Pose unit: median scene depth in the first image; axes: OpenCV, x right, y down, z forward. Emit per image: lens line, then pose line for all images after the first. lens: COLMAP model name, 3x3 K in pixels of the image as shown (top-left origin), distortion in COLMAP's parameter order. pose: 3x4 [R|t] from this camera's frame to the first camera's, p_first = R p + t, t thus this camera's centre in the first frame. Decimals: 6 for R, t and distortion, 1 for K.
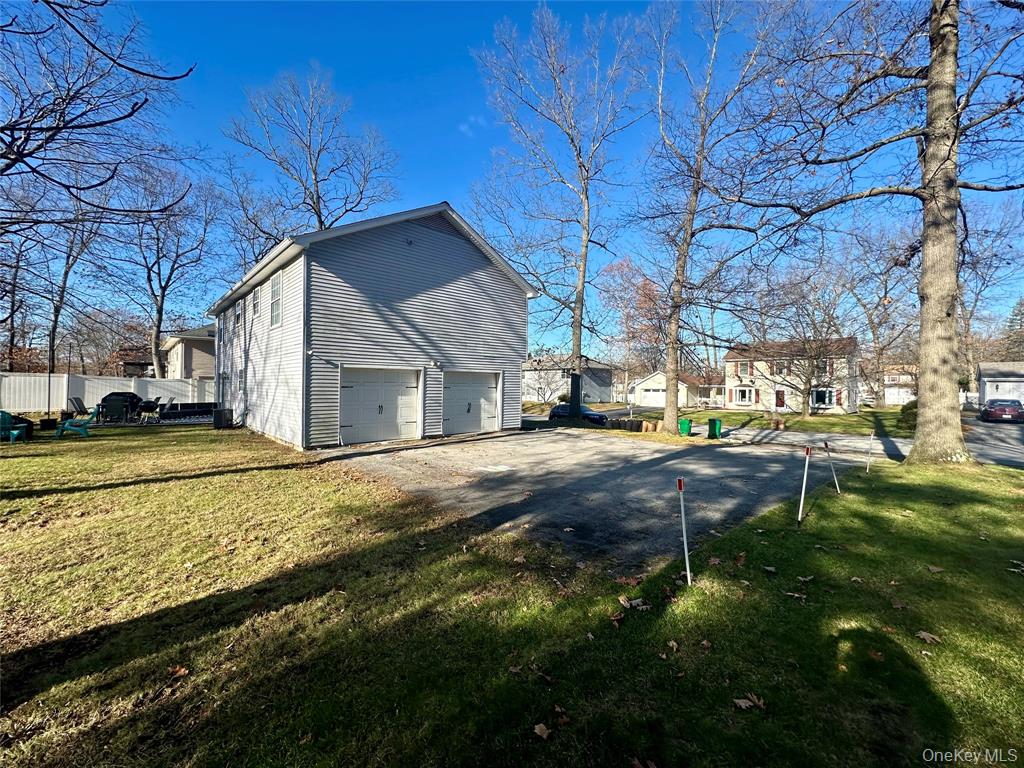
lens RADIAL K [[409.8, 0, 515.6], [0, 409.8, 382.8], [0, 0, 1]] dist [0.003061, 0.000036]
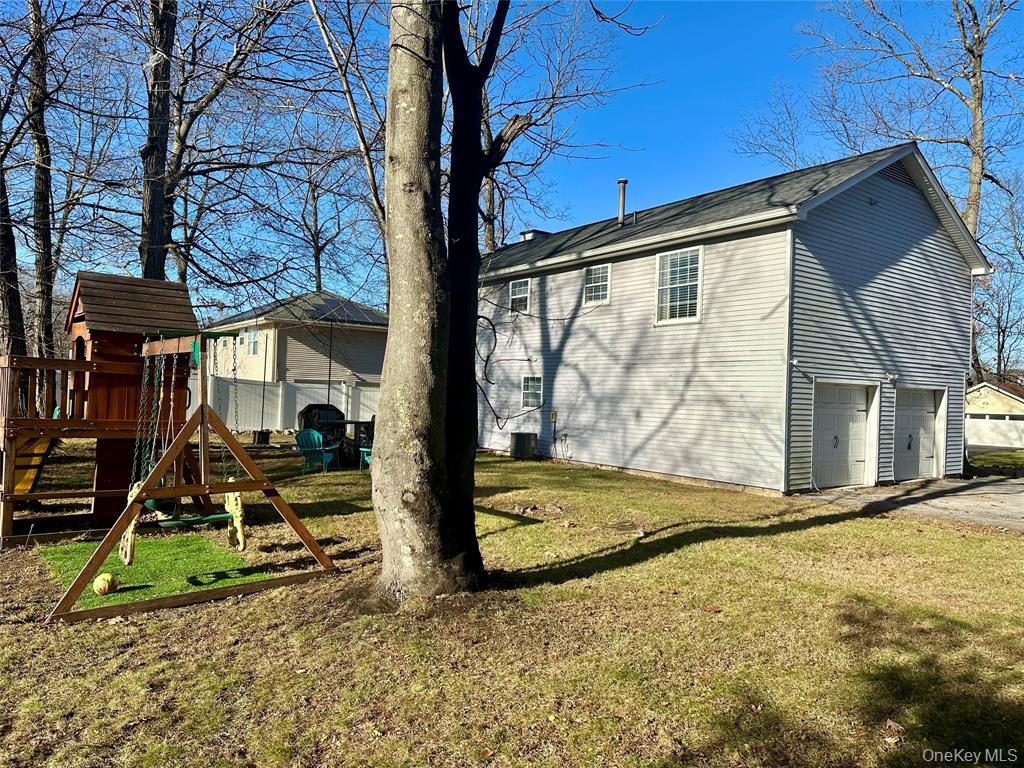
lens RADIAL K [[705.4, 0, 511.4], [0, 705.4, 385.6], [0, 0, 1]] dist [-0.012692, -0.004829]
pose [[0.989305, 0.019623, -0.144537, -0.652389], [-0.021186, 0.999732, -0.009283, -0.007556], [0.144316, 0.012246, 0.989456, -0.252183]]
